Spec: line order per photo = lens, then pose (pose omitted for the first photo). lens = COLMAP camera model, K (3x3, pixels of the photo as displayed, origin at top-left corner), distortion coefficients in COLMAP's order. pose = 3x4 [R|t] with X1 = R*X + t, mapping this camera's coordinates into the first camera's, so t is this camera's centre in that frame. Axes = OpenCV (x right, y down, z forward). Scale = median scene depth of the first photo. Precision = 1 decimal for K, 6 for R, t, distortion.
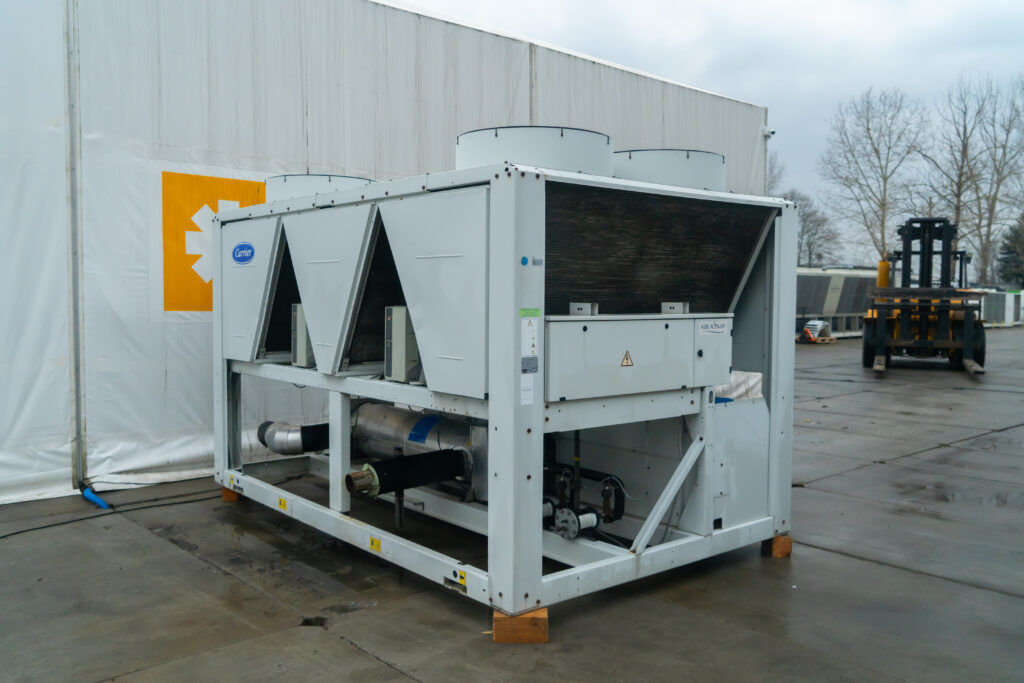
lens RADIAL K [[884.3, 0, 516.5], [0, 884.3, 343.8], [0, 0, 1]] dist [-0.047341, -0.003496]
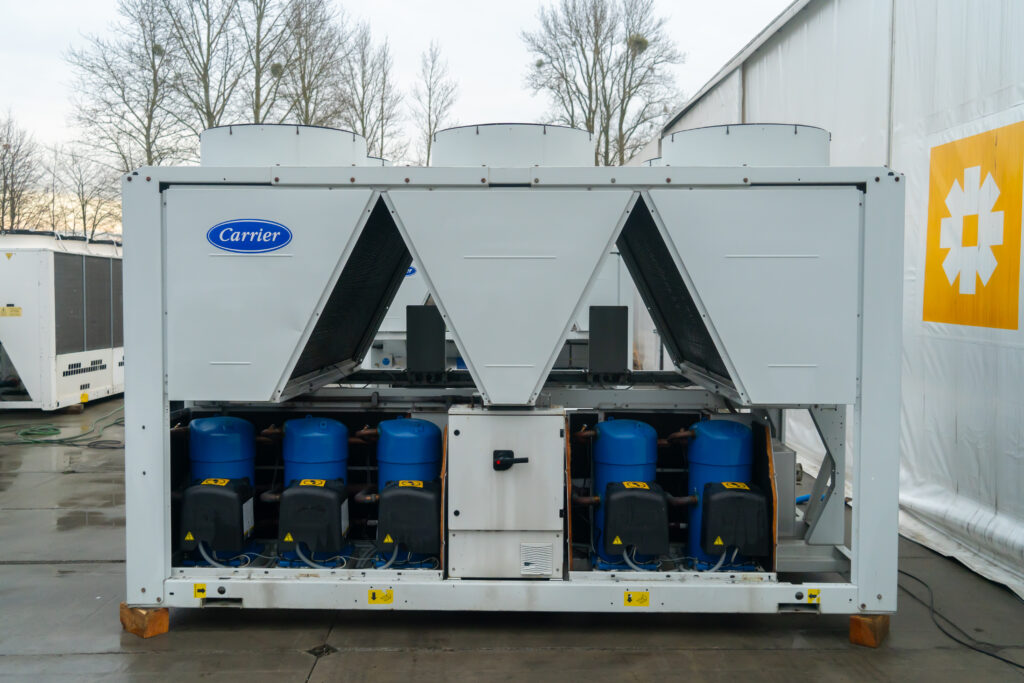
lens RADIAL K [[991.0, 0, 514.2], [0, 991.0, 330.4], [0, 0, 1]] dist [-0.003023, 0.000000]
pose [[0.658487, -0.035664, 0.751746, -0.952680], [0.046096, 0.998912, 0.007013, -0.037809], [-0.751179, 0.030035, 0.659415, 0.475534]]
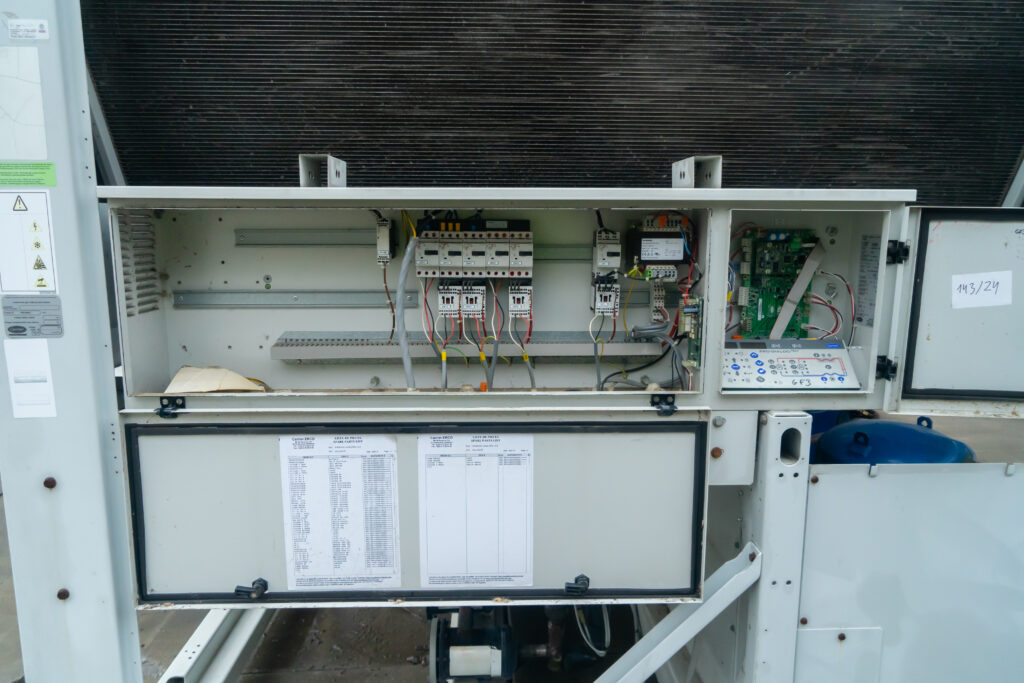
lens RADIAL K [[685.3, 0, 513.0], [0, 685.3, 335.6], [0, 0, 1]] dist [-0.011189, 0.005284]
pose [[0.785822, 0.093711, -0.611312, 0.289140], [-0.032535, 0.993349, 0.110453, -0.005313], [0.617596, -0.066908, 0.783644, 0.730721]]
